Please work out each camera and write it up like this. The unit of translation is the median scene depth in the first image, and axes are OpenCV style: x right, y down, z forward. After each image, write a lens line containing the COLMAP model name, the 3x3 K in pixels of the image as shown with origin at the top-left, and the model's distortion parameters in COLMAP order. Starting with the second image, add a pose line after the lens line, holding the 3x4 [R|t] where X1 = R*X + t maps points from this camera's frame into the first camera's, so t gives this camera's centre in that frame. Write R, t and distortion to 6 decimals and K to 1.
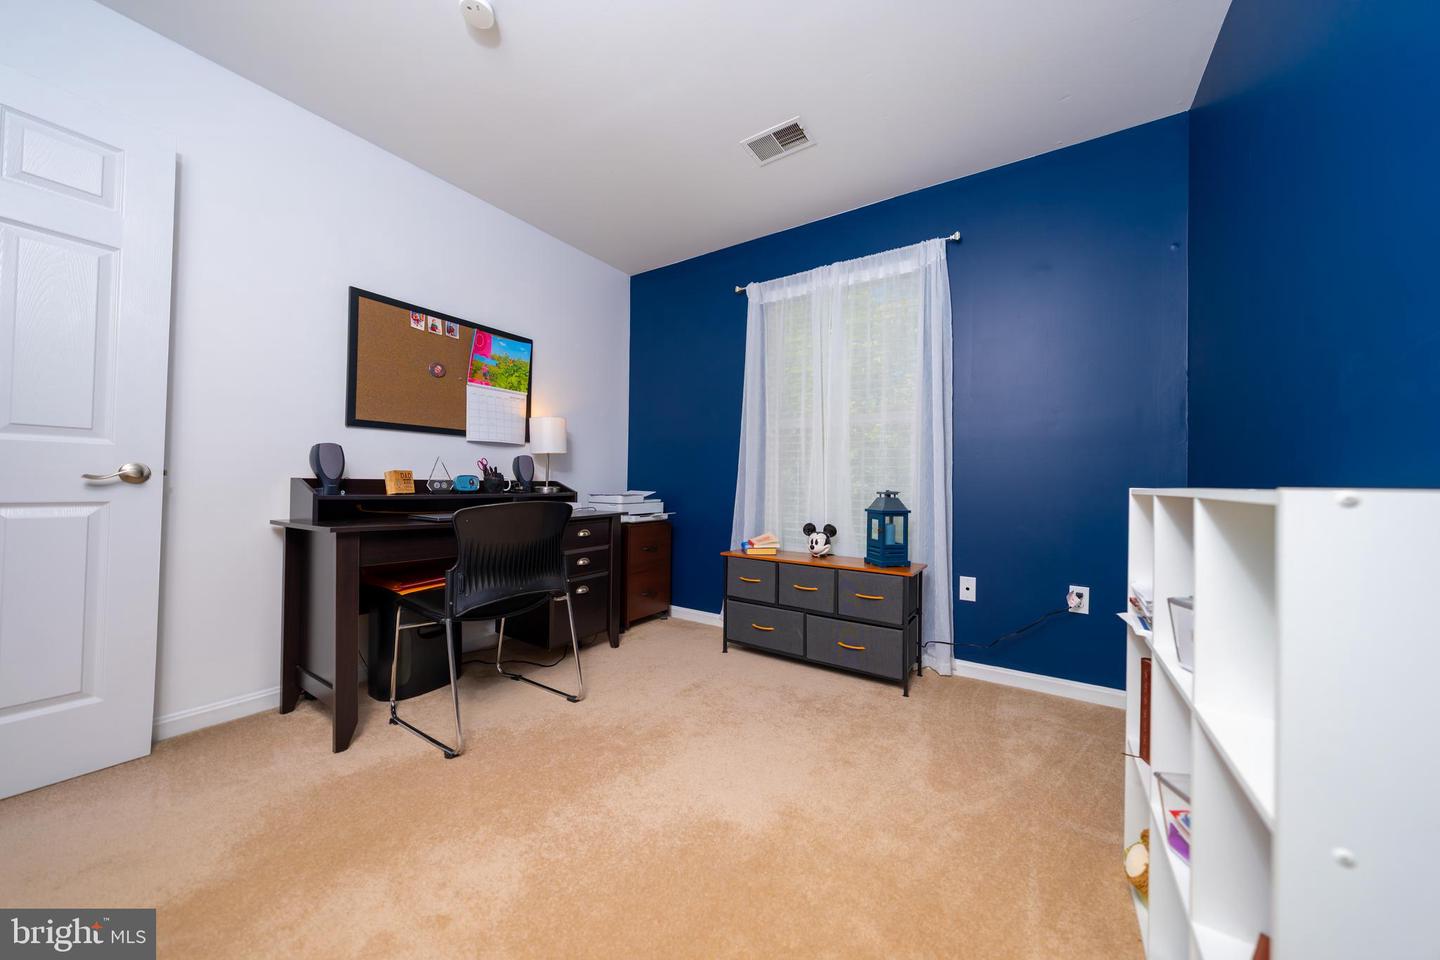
lens RADIAL K [[486.5, 0, 718.8], [0, 486.5, 479.5], [0, 0, 1]] dist [-0.001592, -0.000033]
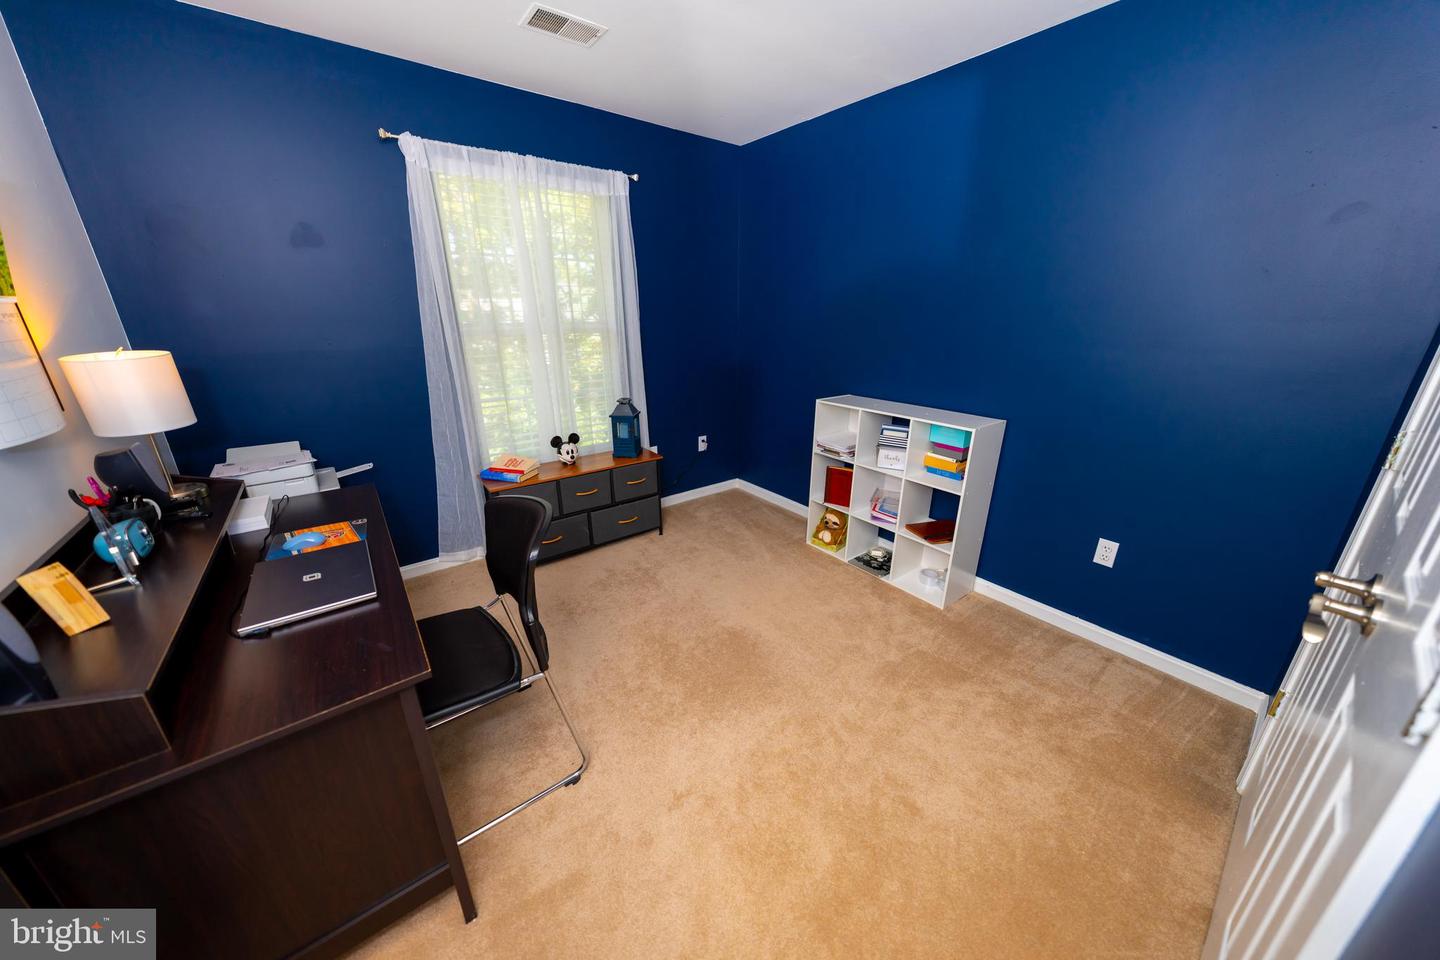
lens RADIAL K [[486.5, 0, 719.7], [0, 486.5, 477.1], [0, 0, 1]] dist [-0.001592, -0.000033]
pose [[0.325376, -0.329286, 0.886398, -0.751207], [-0.015694, 0.935397, 0.353250, -0.234762], [-0.945455, -0.128850, 0.299188, 0.345574]]
